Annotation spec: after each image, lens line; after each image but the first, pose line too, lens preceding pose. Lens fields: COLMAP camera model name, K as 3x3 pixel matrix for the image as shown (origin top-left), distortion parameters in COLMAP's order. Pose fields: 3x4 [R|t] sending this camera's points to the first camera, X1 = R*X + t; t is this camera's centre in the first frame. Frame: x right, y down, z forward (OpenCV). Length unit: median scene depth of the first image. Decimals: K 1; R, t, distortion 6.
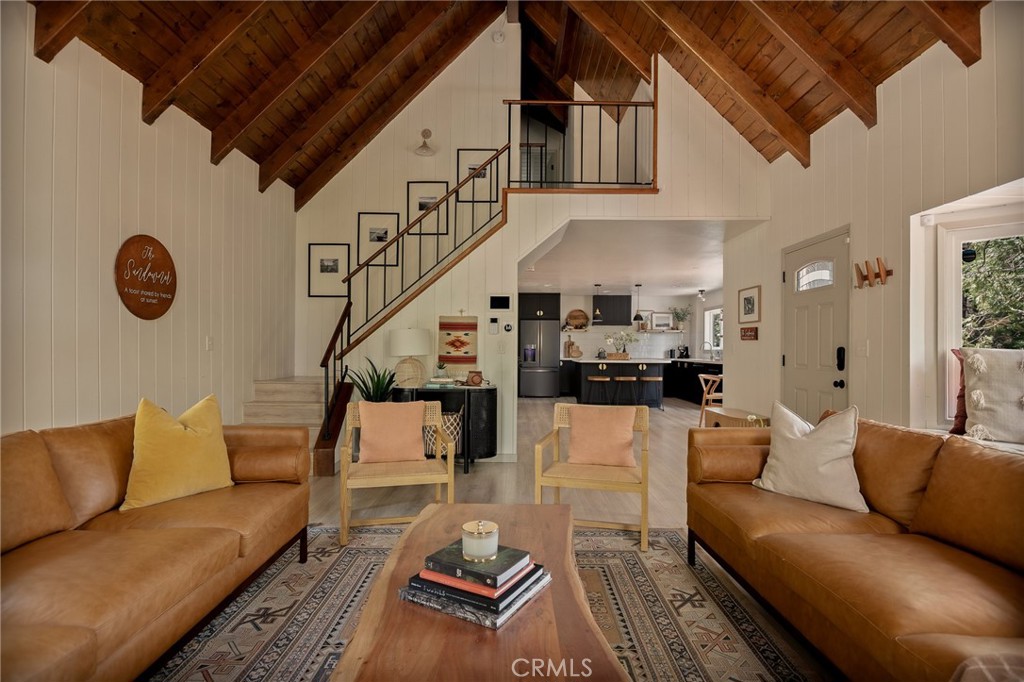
lens RADIAL K [[451.0, 0, 514.4], [0, 451.0, 345.9], [0, 0, 1]] dist [0.000581, 0.001056]
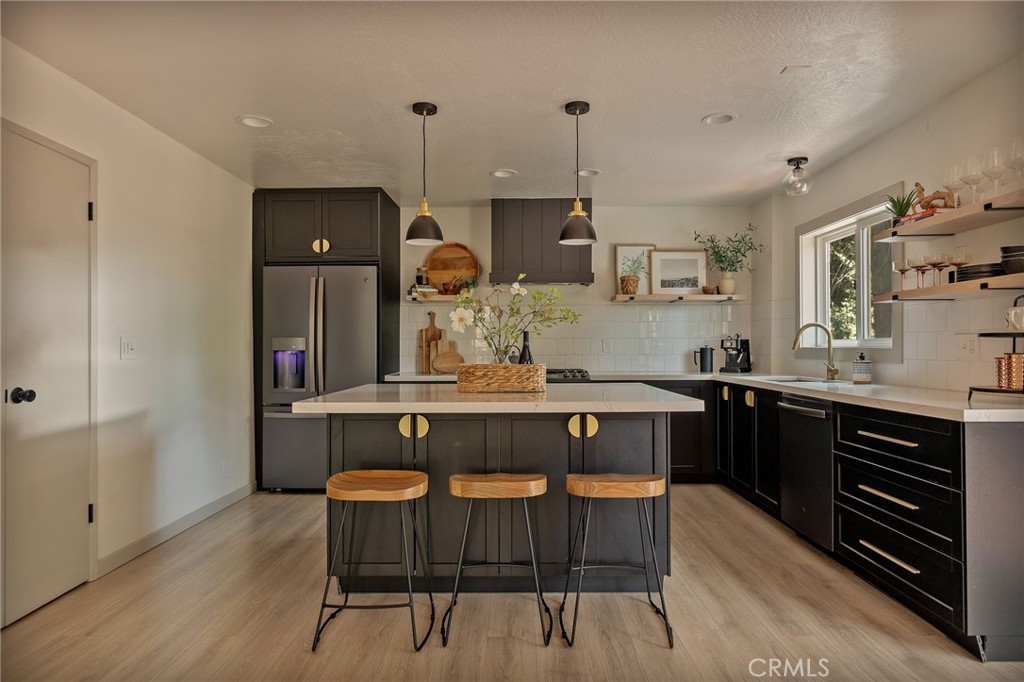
lens RADIAL K [[606.2, 0, 515.0], [0, 606.2, 343.6], [0, 0, 1]] dist [-0.003631, 0.000412]
pose [[0.999364, -0.010530, 0.034079, 0.181261], [0.010506, 0.999944, 0.000872, 0.002269], [-0.034086, -0.000513, 0.999419, 0.521628]]
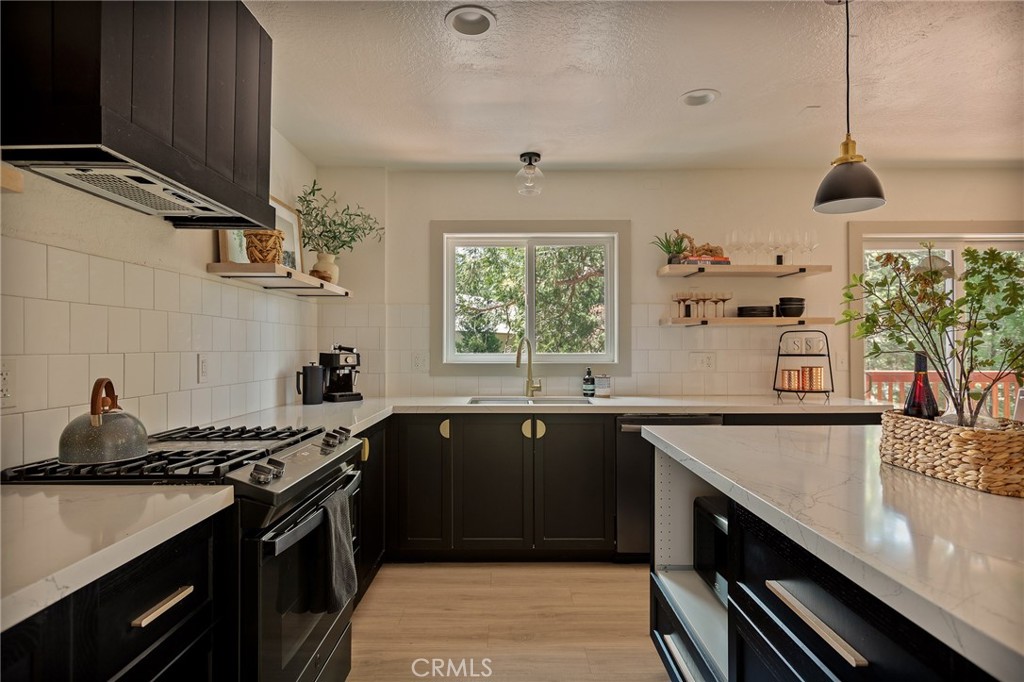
lens RADIAL K [[536.5, 0, 513.2], [0, 536.5, 349.4], [0, 0, 1]] dist [-0.005936, 0.001343]
pose [[-0.012675, 0.001140, 0.999919, 0.073969], [-0.003483, 0.999993, -0.001184, -0.000873], [-0.999914, -0.003498, -0.012671, 0.892348]]
